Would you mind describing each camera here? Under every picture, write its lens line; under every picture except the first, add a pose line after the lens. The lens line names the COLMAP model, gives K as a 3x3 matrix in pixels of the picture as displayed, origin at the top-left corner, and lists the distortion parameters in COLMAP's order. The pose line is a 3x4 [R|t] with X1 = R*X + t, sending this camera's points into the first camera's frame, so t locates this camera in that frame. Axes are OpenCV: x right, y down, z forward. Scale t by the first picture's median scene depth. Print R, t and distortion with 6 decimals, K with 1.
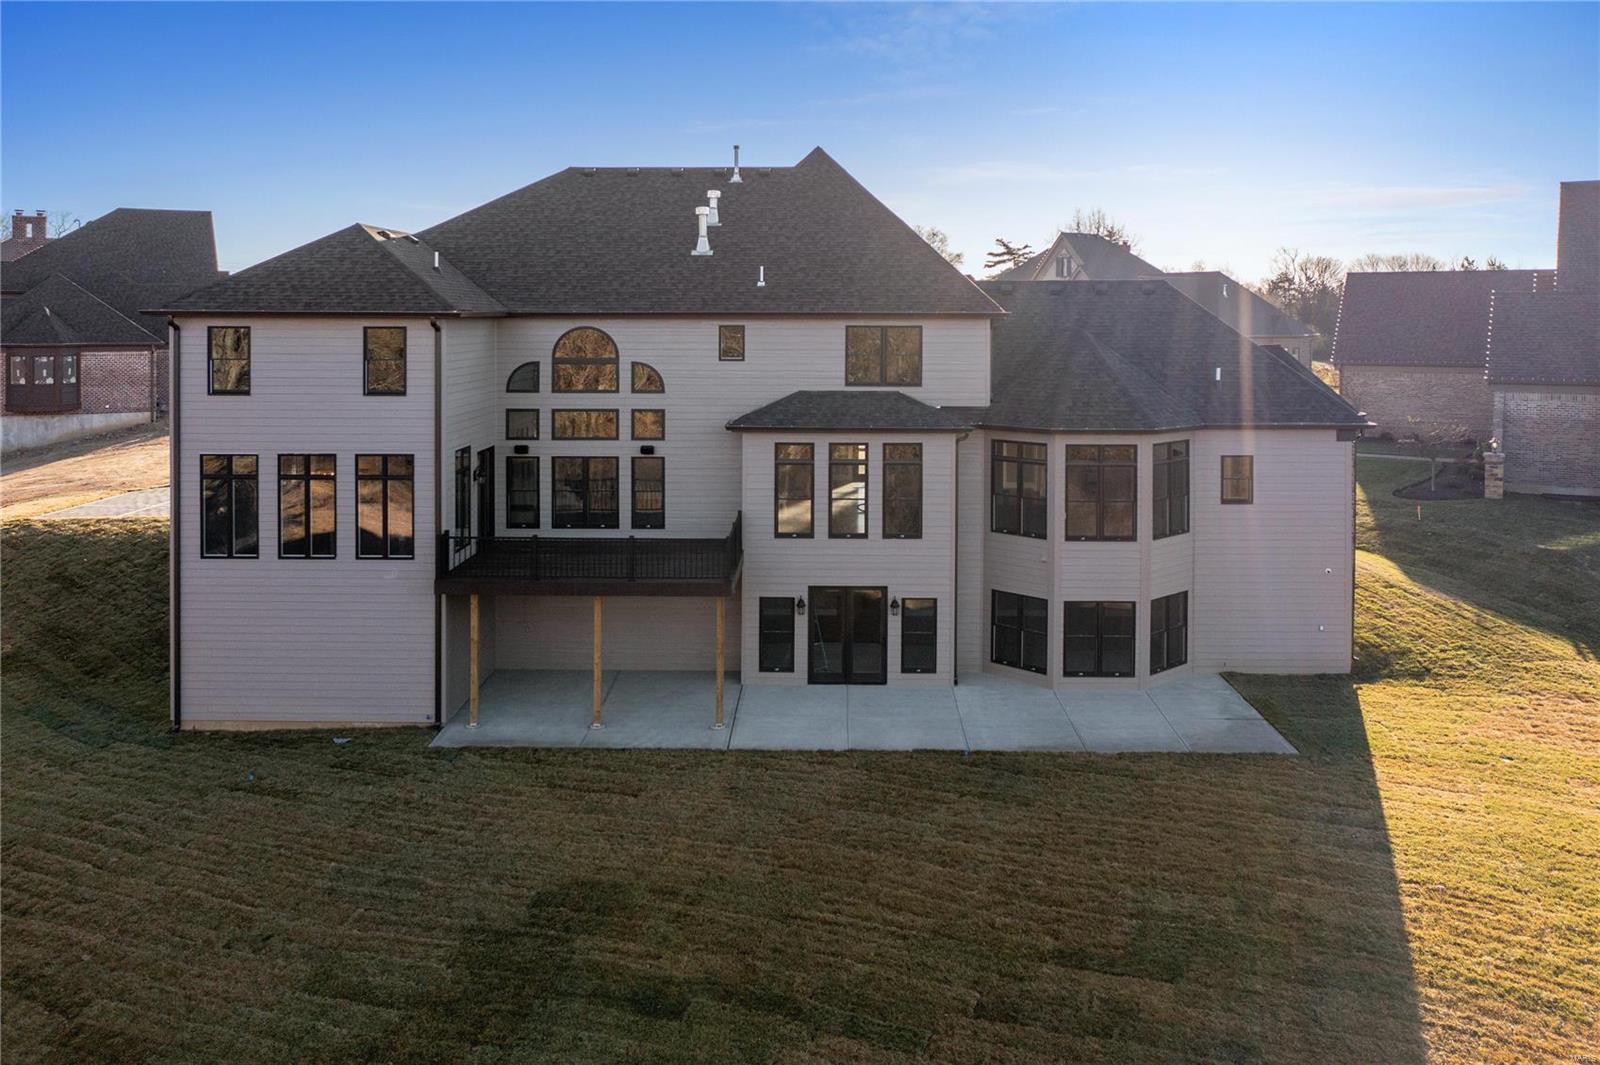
lens RADIAL K [[1166.9, 0, 799.2], [0, 1166.9, 531.3], [0, 0, 1]] dist [0.002089, -0.001540]
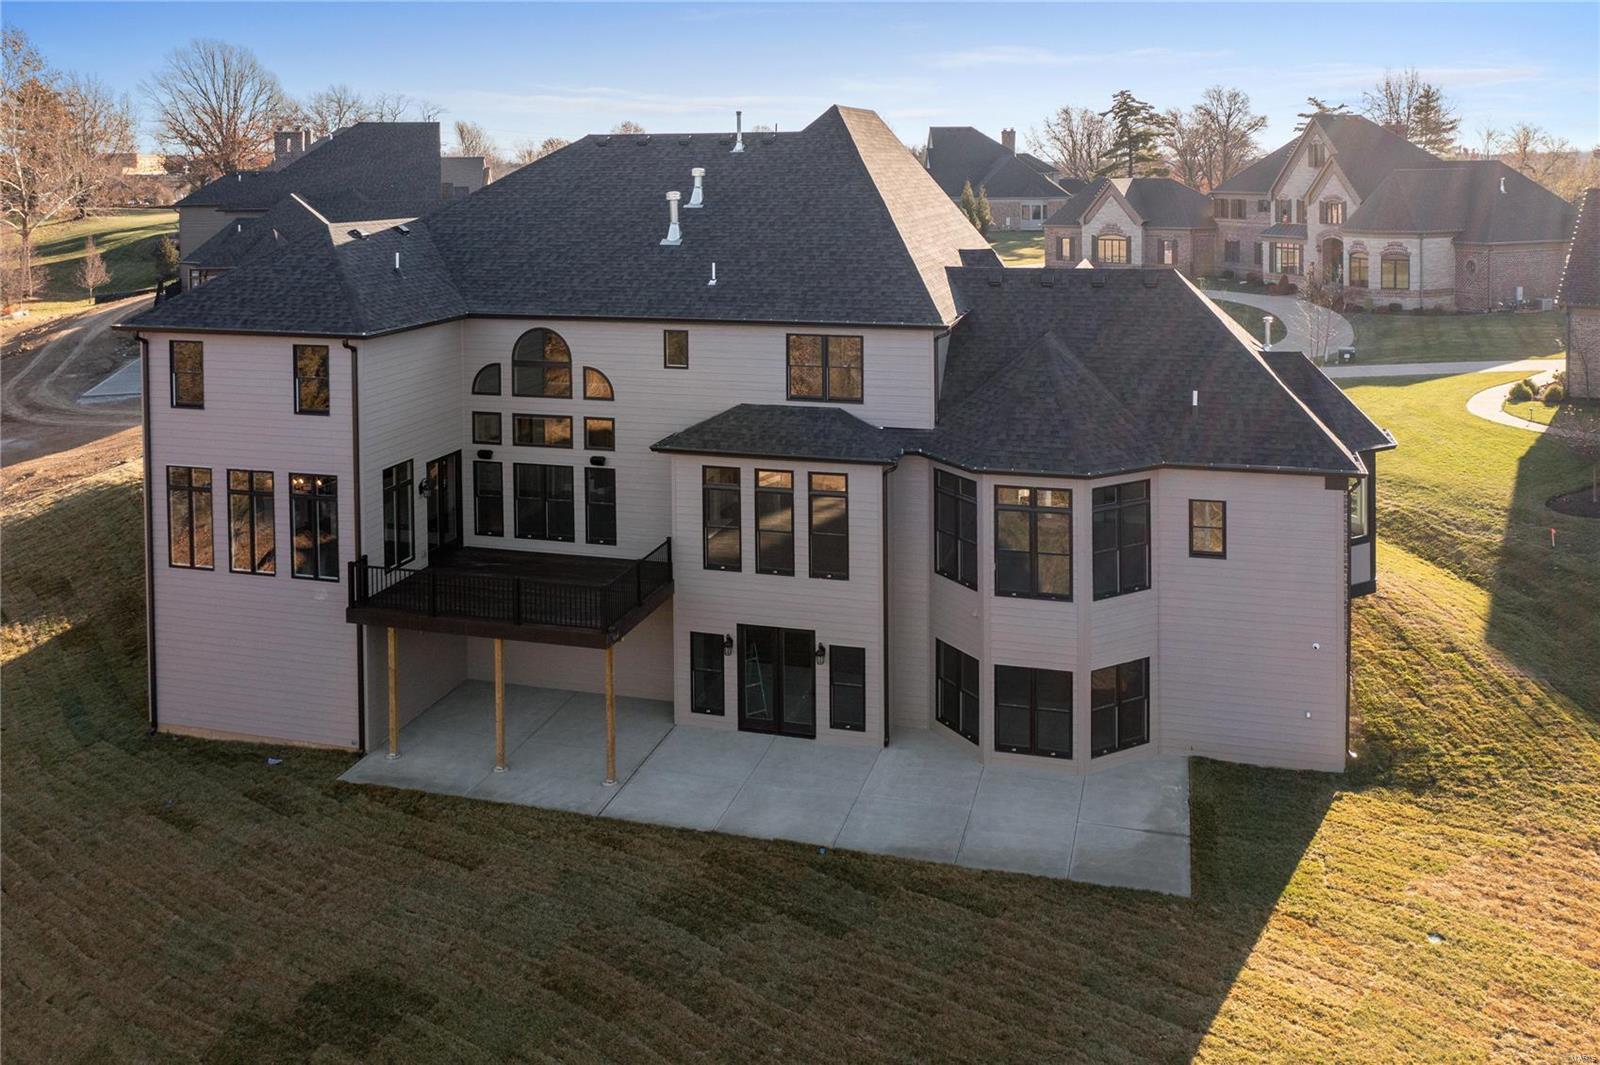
lens RADIAL K [[1266.0, 0, 790.6], [0, 1266.0, 452.2], [0, 0, 1]] dist [-0.000457, 0.001563]
pose [[0.973739, 0.013096, -0.227291, 0.273120], [-0.008824, 0.999765, 0.019803, -0.107287], [0.227497, -0.017277, 0.973625, 0.053796]]
